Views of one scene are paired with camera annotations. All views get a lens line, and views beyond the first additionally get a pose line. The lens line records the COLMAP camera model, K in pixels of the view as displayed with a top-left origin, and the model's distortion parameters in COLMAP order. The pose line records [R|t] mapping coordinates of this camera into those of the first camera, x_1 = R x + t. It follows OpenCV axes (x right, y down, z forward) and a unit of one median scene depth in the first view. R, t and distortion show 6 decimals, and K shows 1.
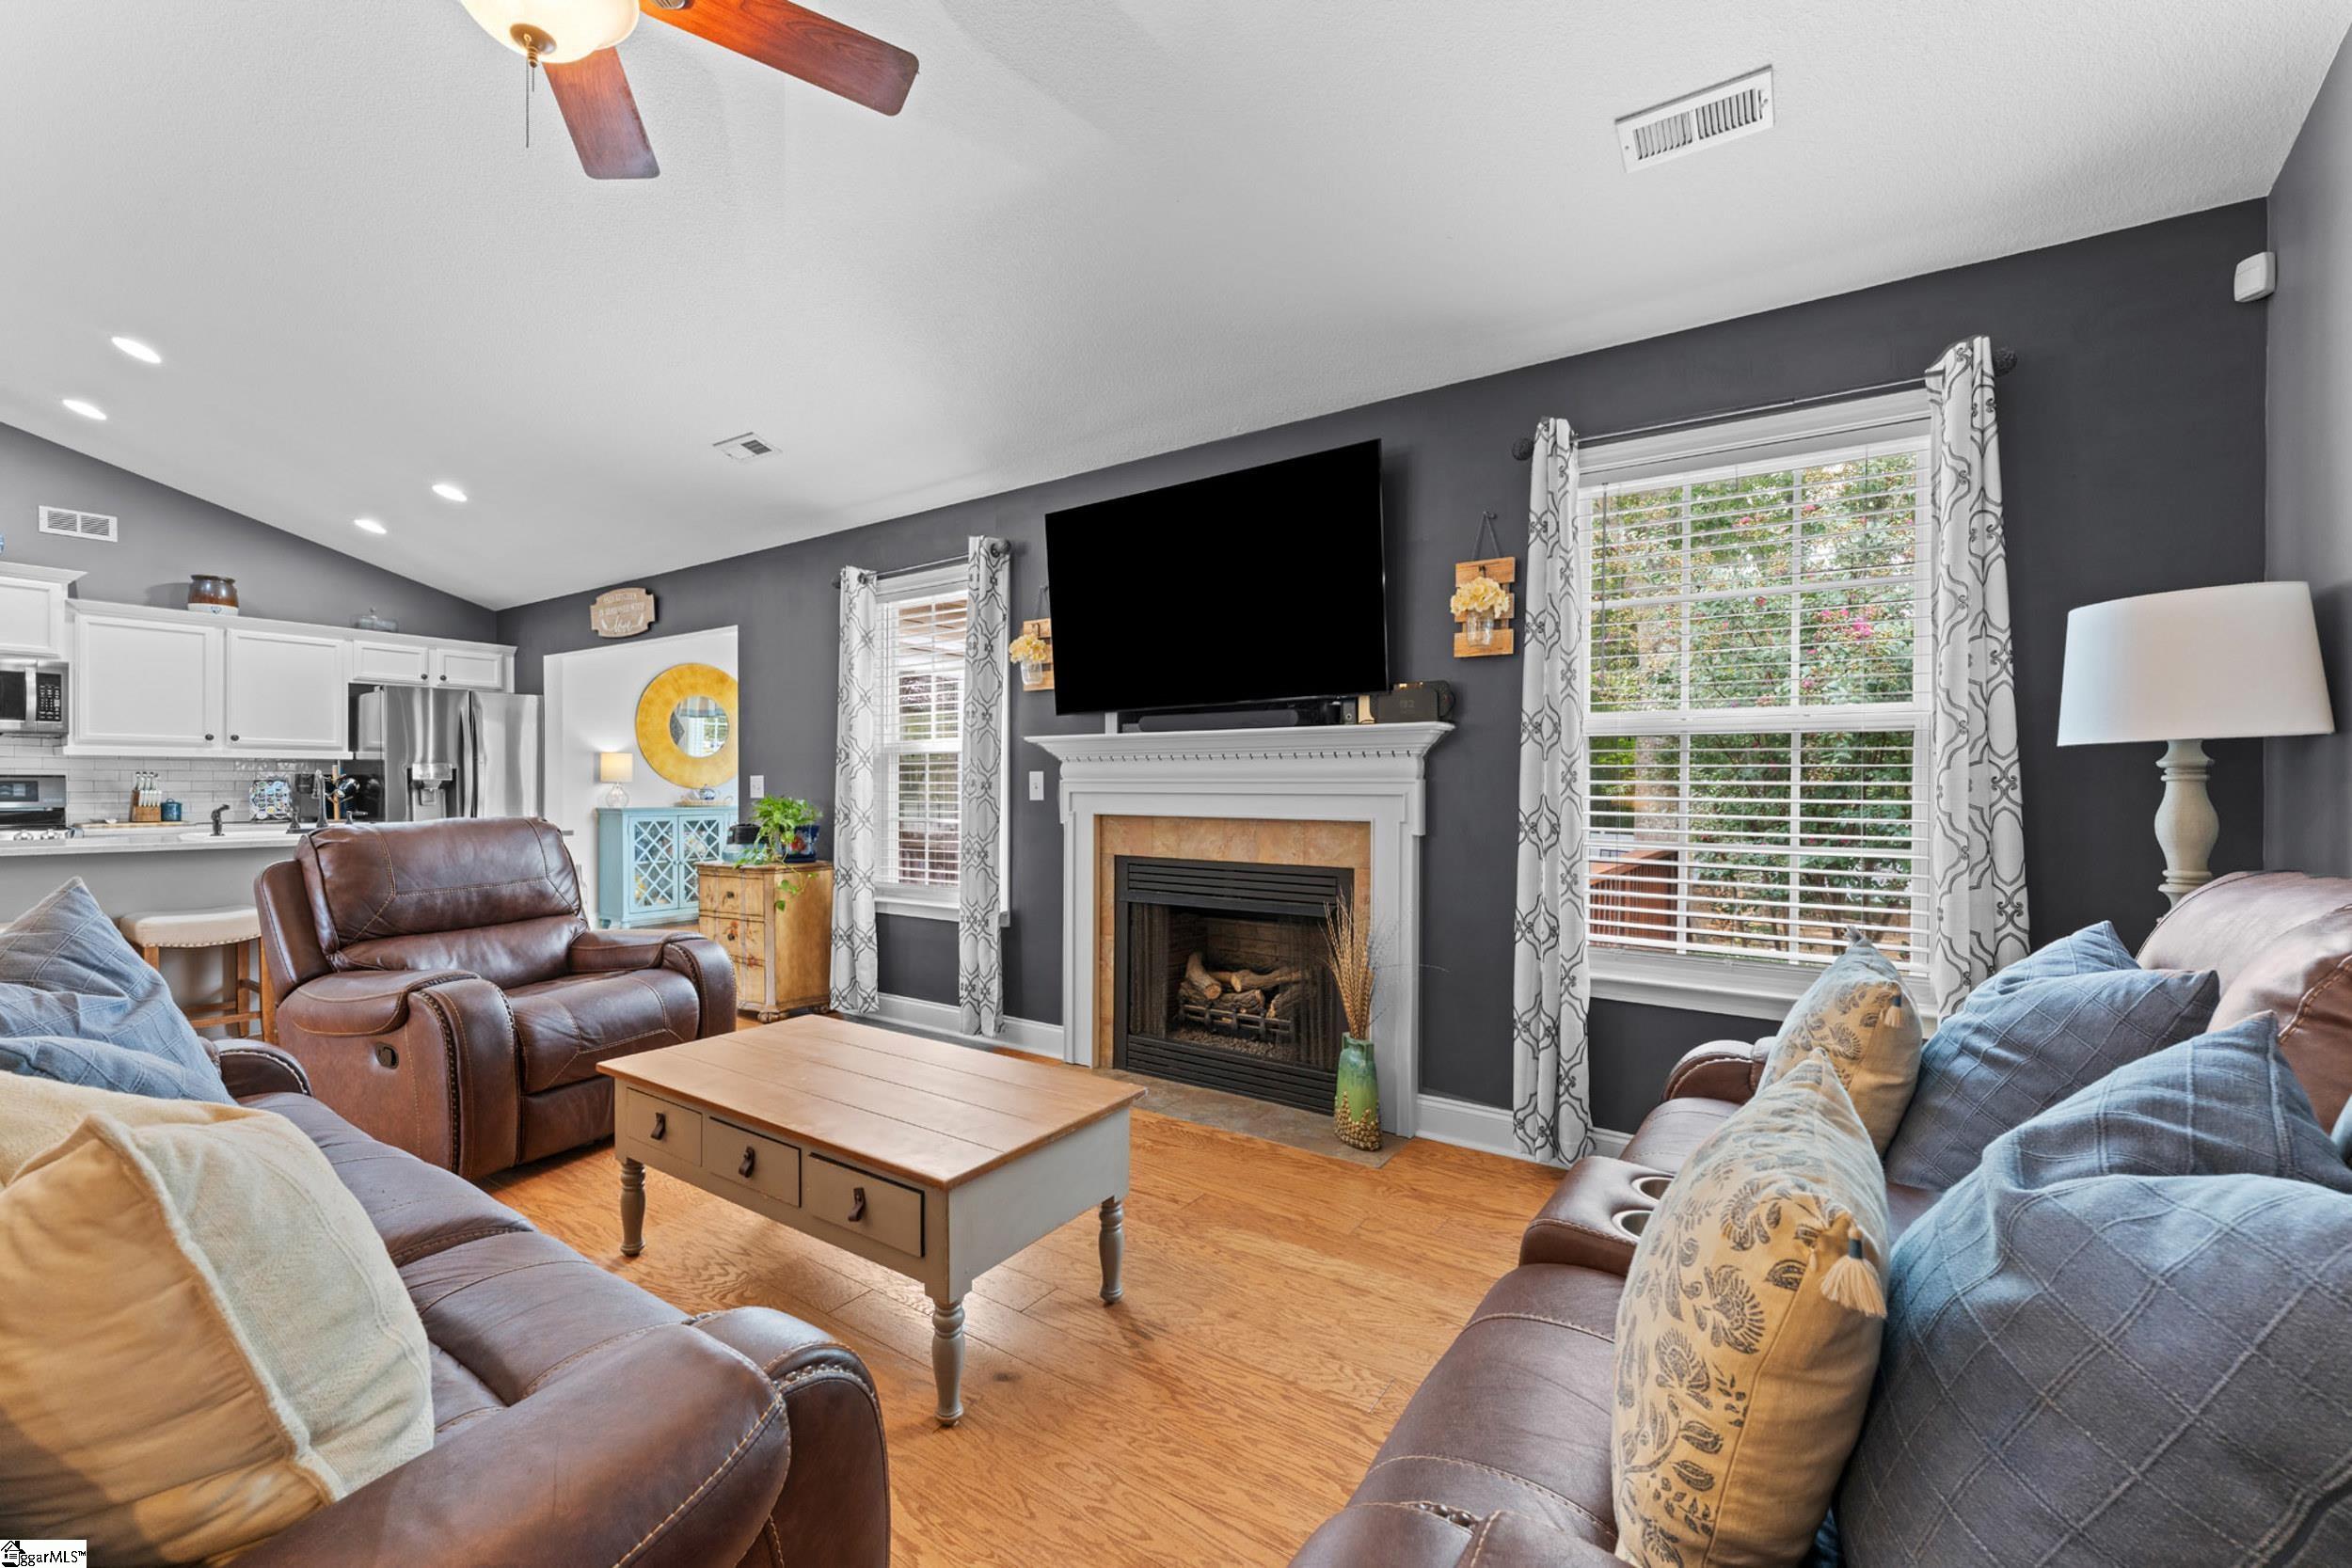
lens RADIAL K [[952.5, 0, 1155.8], [0, 952.5, 784.5], [0, 0, 1]] dist [0.001217, -0.000626]
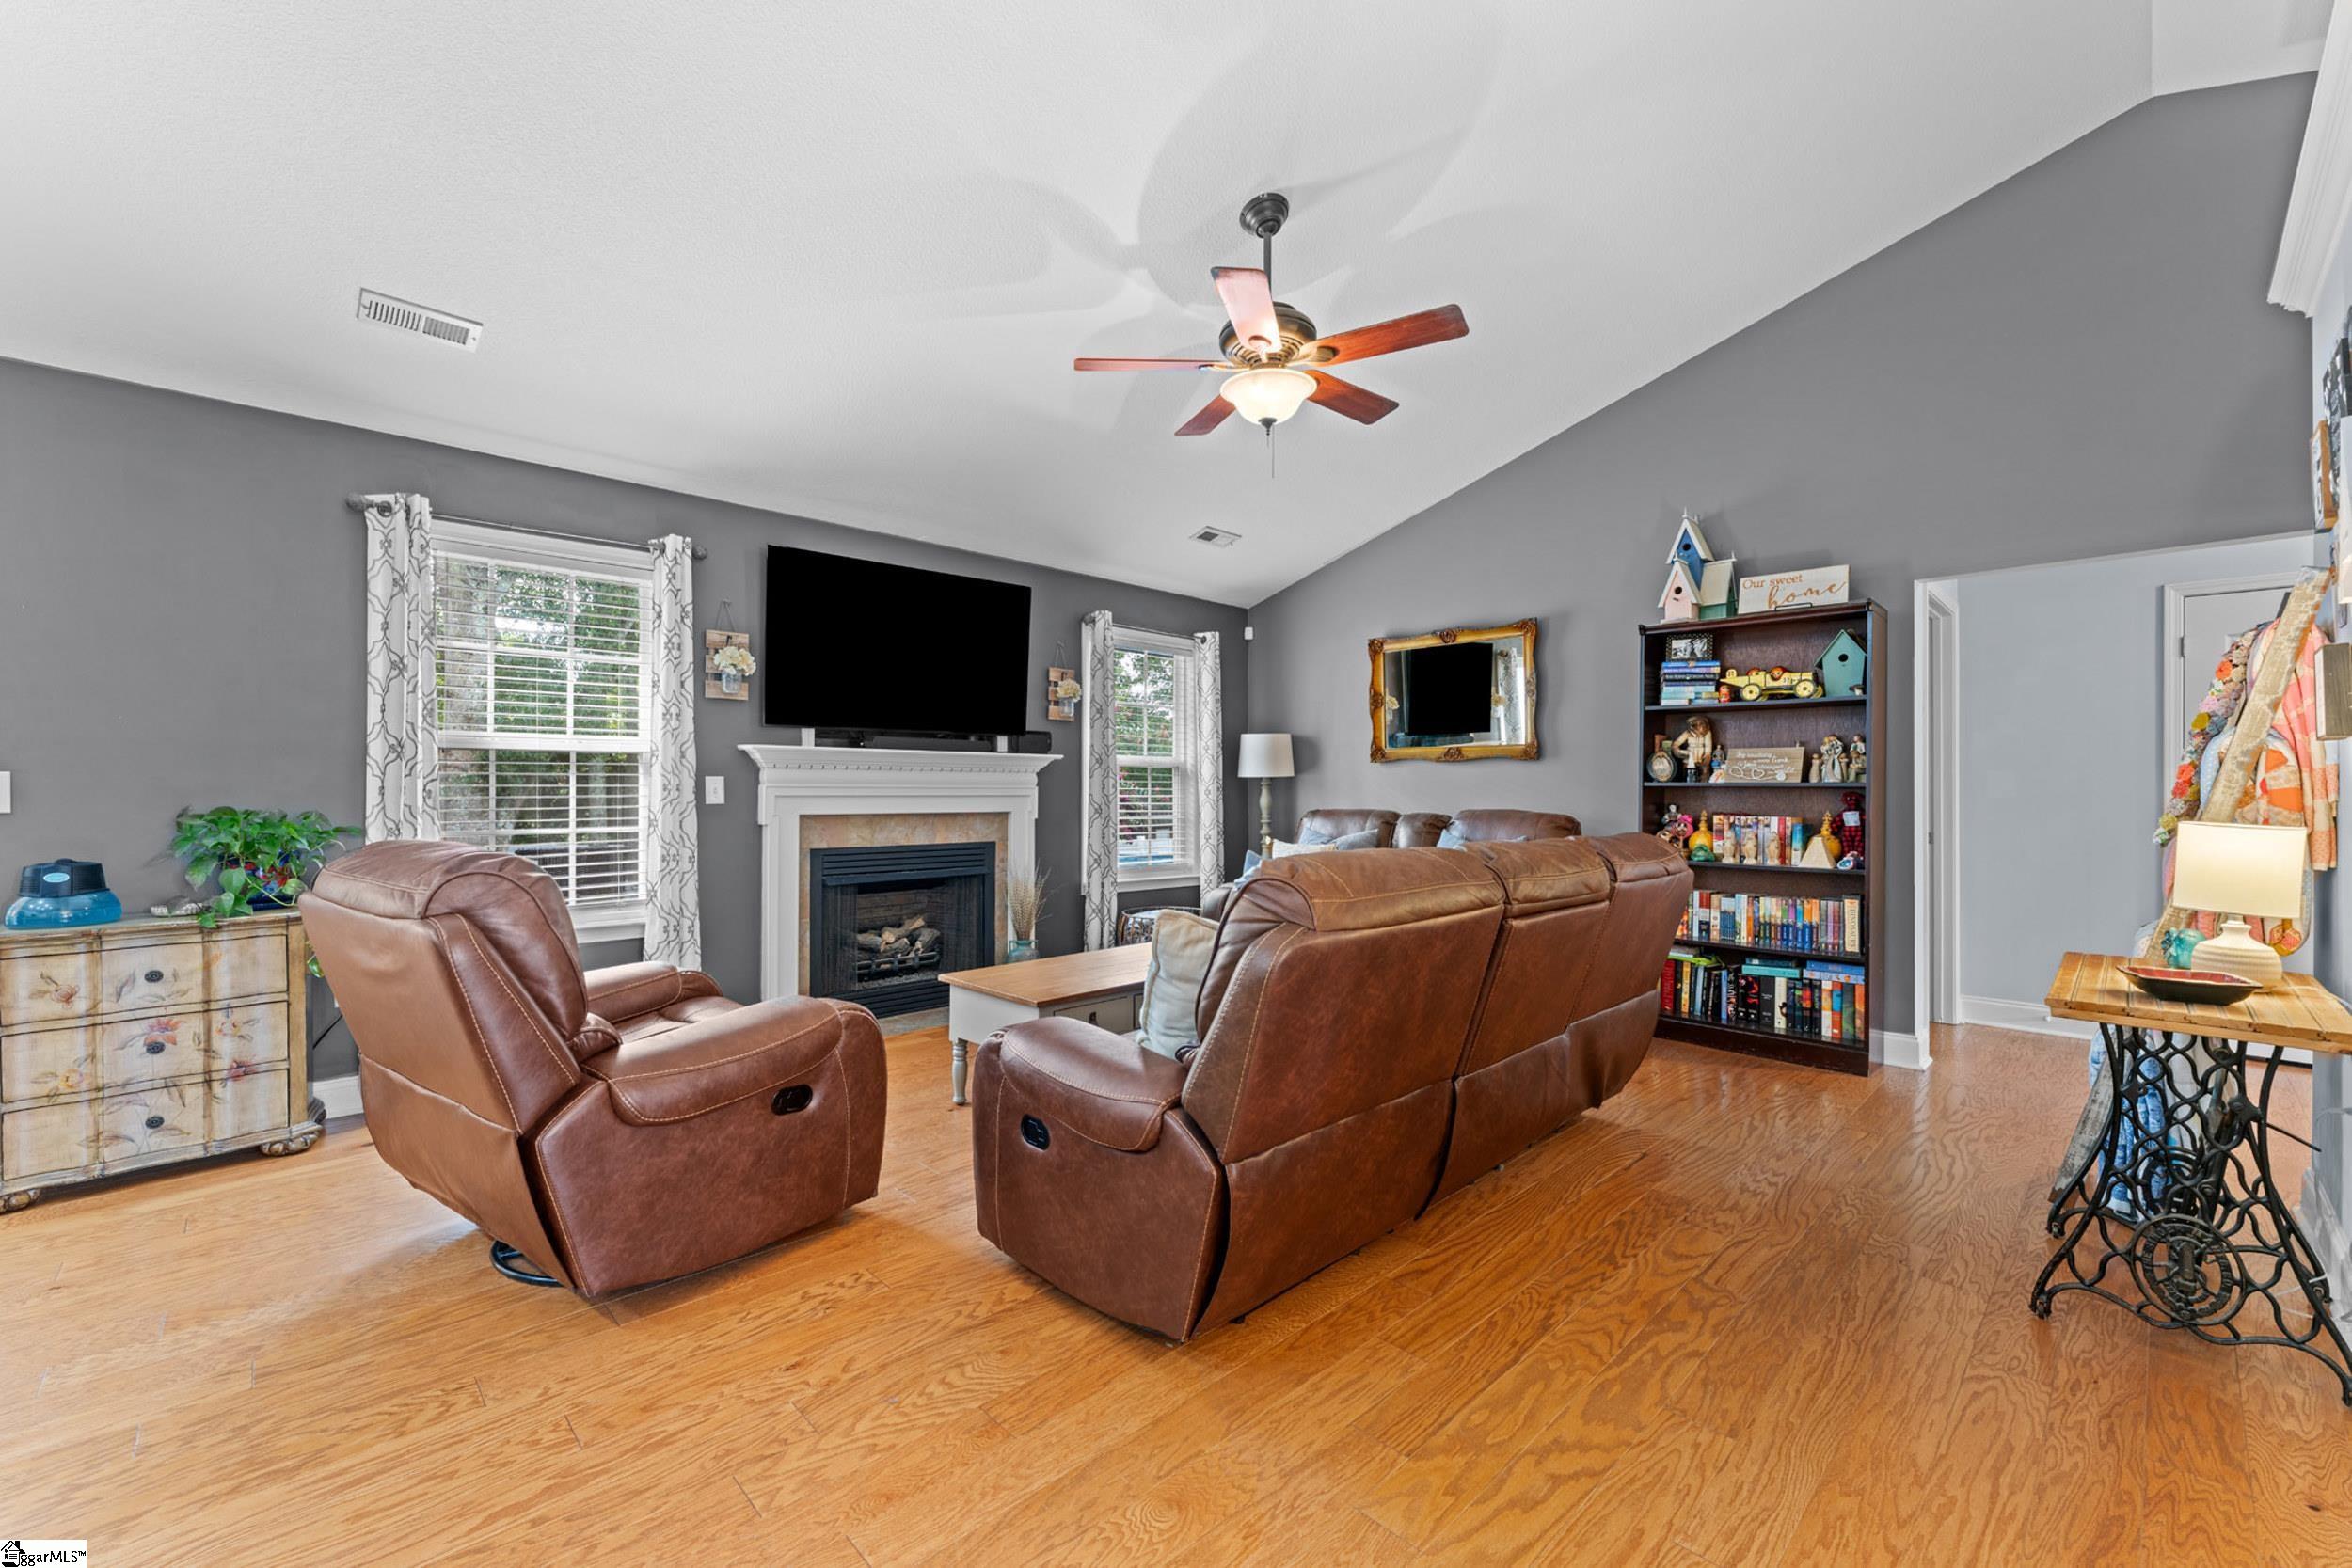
lens RADIAL K [[952.5, 0, 1167.2], [0, 952.5, 790.4], [0, 0, 1]] dist [0.001217, -0.000626]
pose [[0.201934, 0.003579, 0.979393, -0.819783], [0.004507, 0.999979, -0.004583, 0.006416], [-0.979389, 0.005340, 0.201913, 0.244166]]
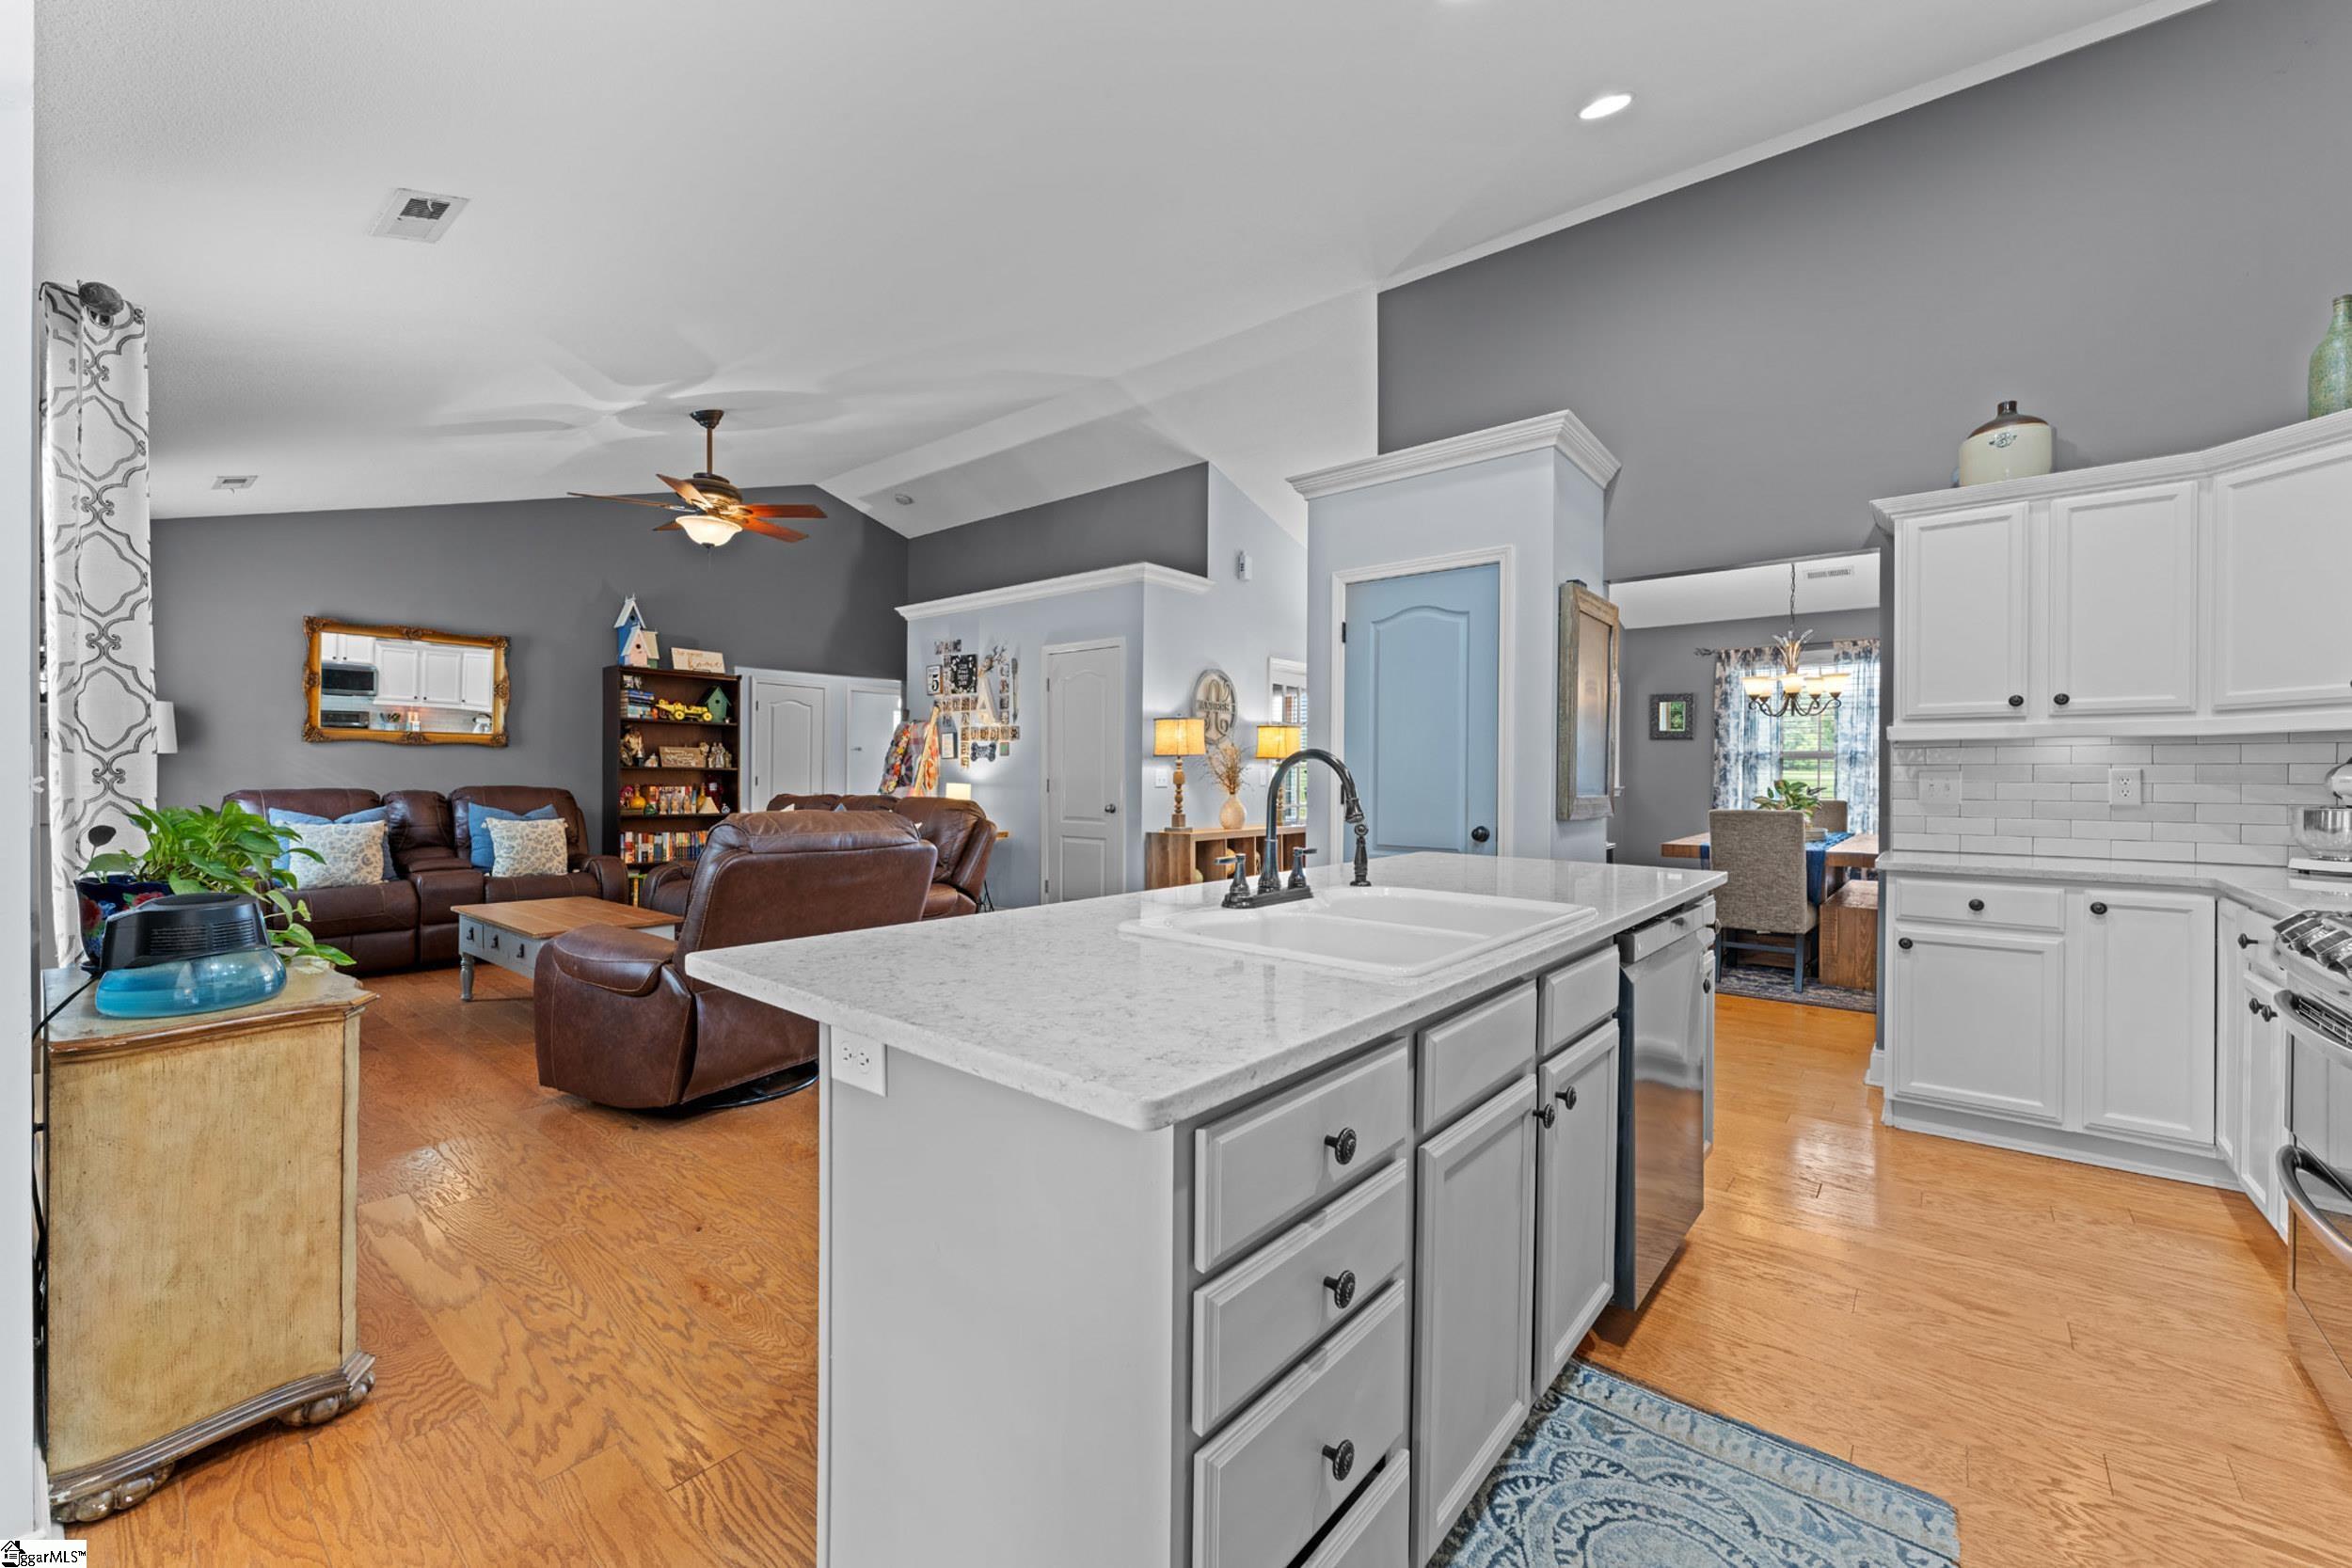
lens RADIAL K [[952.5, 0, 1195.5], [0, 952.5, 779.0], [0, 0, 1]] dist [0.001217, -0.000626]
pose [[-0.997487, -0.006112, 0.070580, -0.788619], [-0.005344, 0.999925, 0.011065, -0.003496], [-0.070643, 0.010660, -0.997445, 1.263042]]
